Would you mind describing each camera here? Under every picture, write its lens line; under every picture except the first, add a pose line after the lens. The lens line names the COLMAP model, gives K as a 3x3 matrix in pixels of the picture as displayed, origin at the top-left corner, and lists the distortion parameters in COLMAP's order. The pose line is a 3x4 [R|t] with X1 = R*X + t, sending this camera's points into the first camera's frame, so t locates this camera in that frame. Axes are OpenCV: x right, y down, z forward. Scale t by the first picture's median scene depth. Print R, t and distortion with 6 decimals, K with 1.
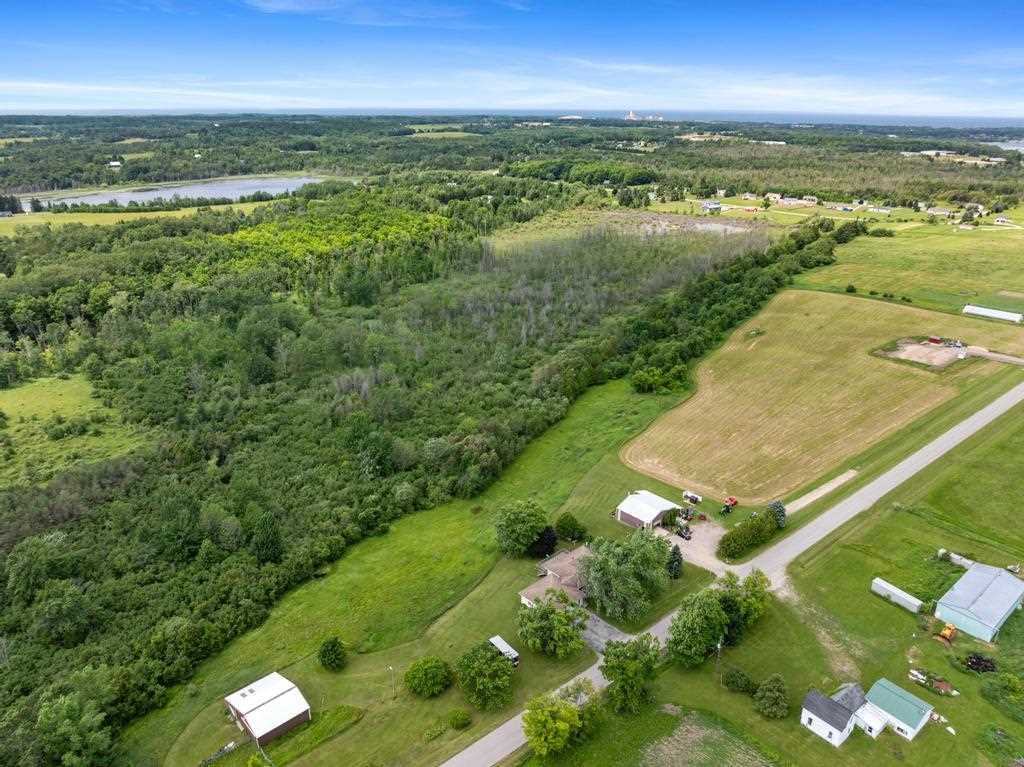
lens RADIAL K [[711.6, 0, 512.0], [0, 711.6, 383.5], [0, 0, 1]] dist [-0.032371, 0.003952]
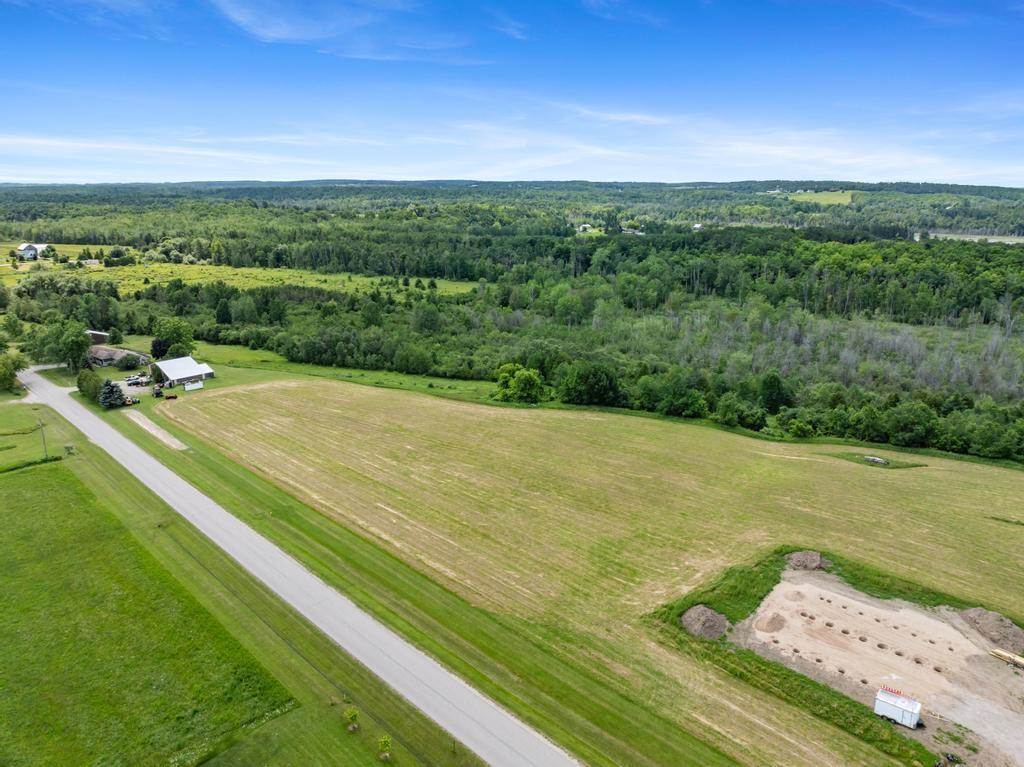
lens RADIAL K [[711.6, 0, 512.0], [0, 711.6, 383.5], [0, 0, 1]] dist [-0.032371, 0.003952]
pose [[0.114749, 0.266142, -0.957080, 0.668125], [-0.366199, 0.906925, 0.208290, -0.114225], [0.923434, 0.326580, 0.201530, 0.645474]]
